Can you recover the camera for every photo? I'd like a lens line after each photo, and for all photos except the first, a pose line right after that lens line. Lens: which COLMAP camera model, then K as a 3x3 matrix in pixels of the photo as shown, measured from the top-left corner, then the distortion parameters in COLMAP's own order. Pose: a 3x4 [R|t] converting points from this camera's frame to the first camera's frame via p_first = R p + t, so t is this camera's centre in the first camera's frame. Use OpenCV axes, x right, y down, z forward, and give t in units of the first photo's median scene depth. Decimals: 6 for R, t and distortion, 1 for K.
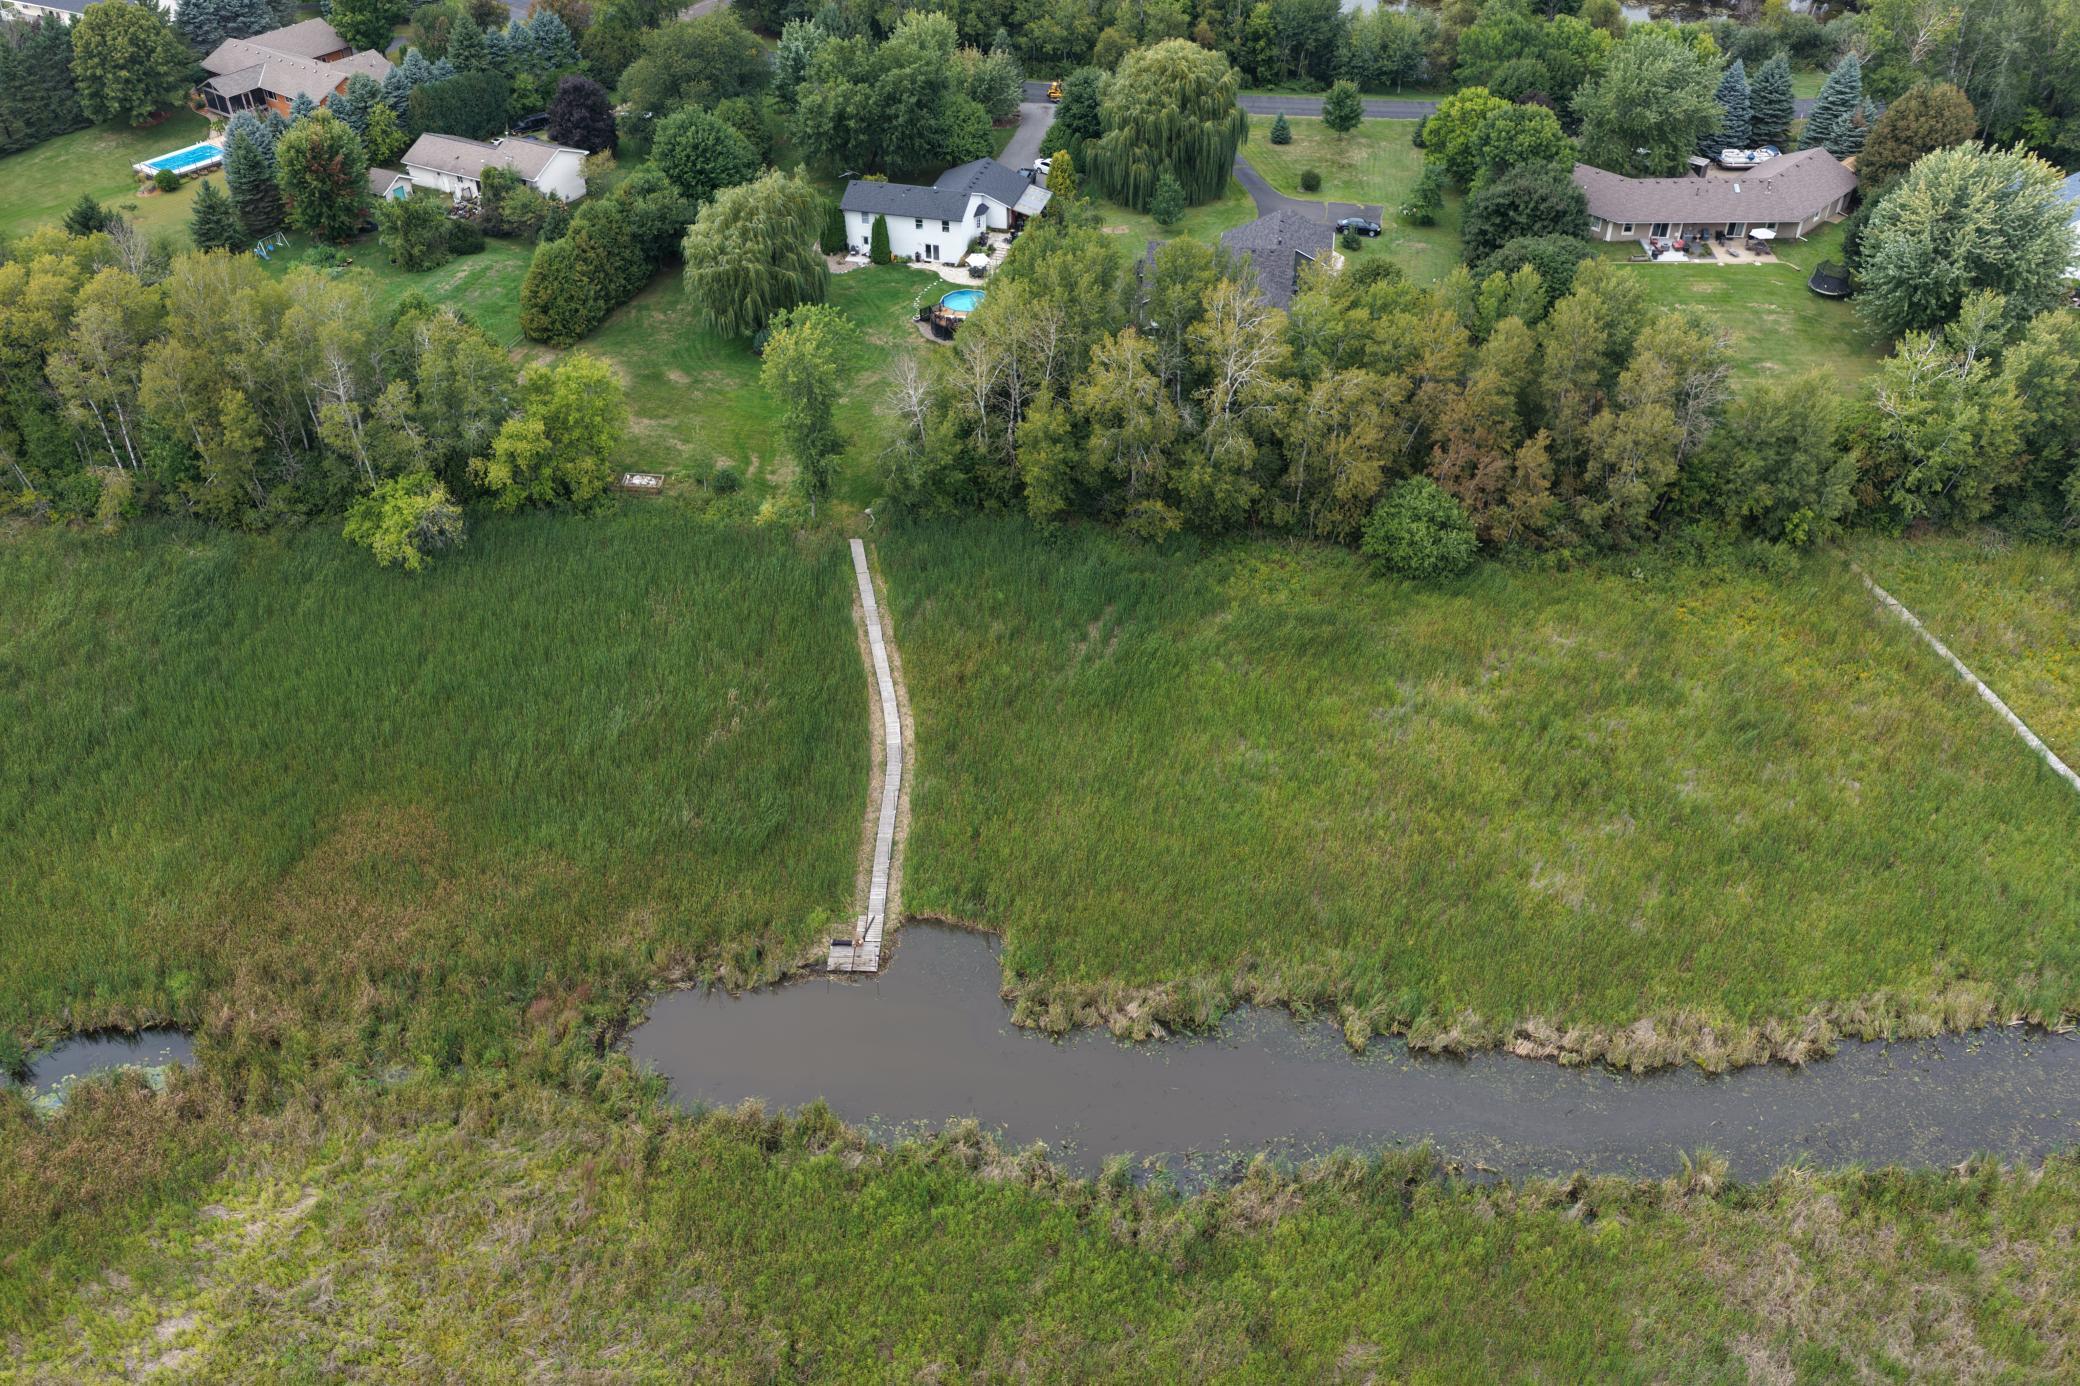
lens RADIAL K [[1699.8, 0, 1024.7], [0, 1699.8, 737.8], [0, 0, 1]] dist [0.006709, 0.015335]
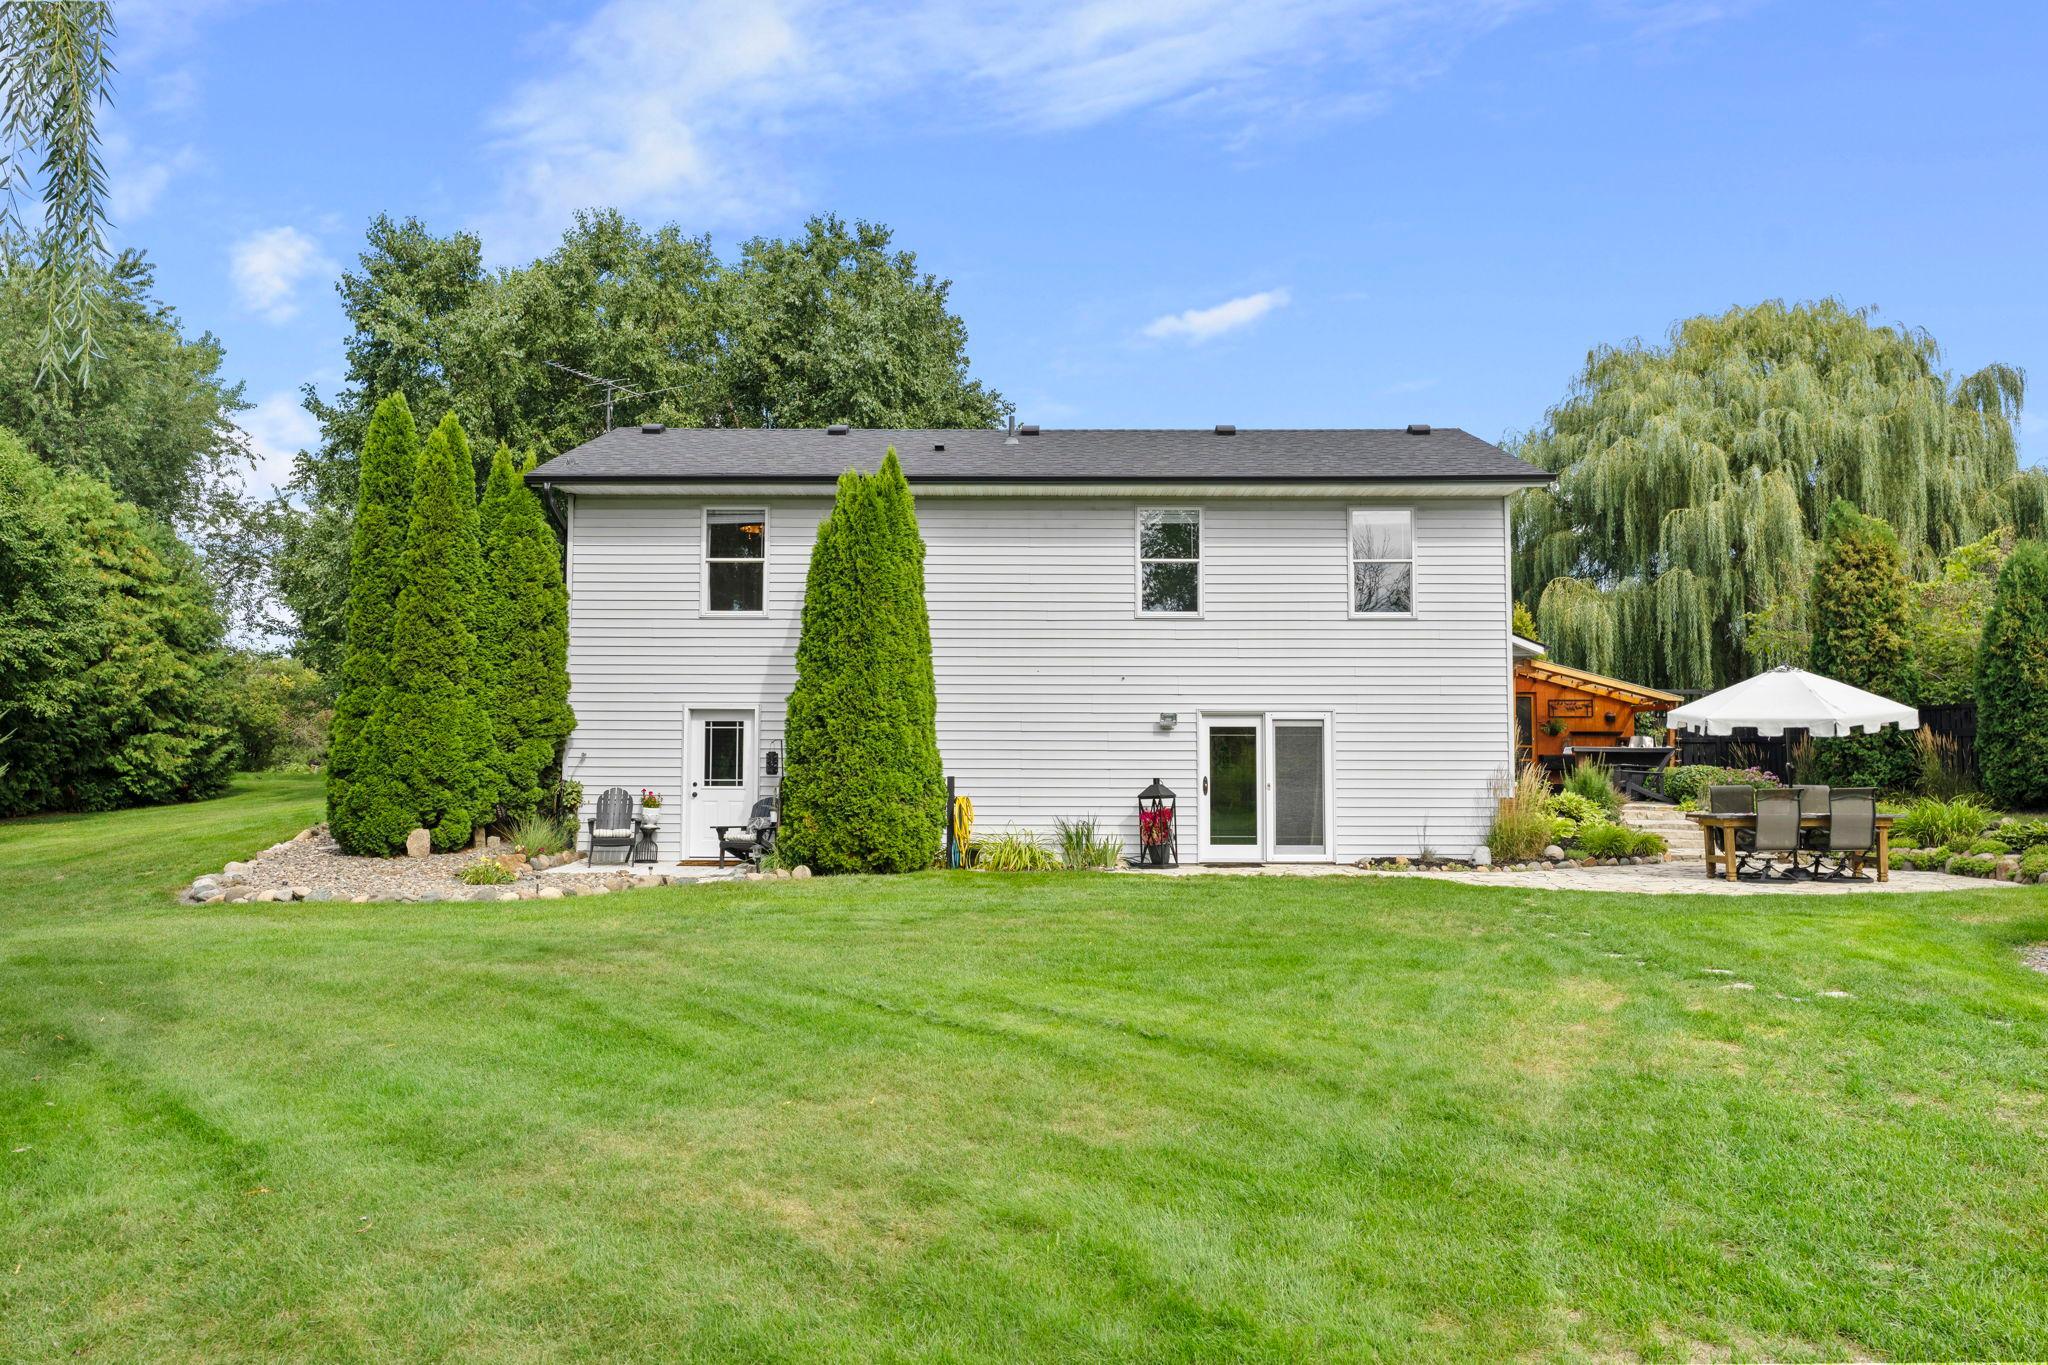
lens RADIAL K [[1455.1, 0, 1010.3], [0, 1455.1, 666.4], [0, 0, 1]] dist [0.006161, 0.002356]
pose [[0.965765, 0.026635, 0.258049, -0.135063], [0.159256, 0.724346, -0.670791, -0.295558], [-0.204783, 0.688922, 0.695306, 1.227821]]
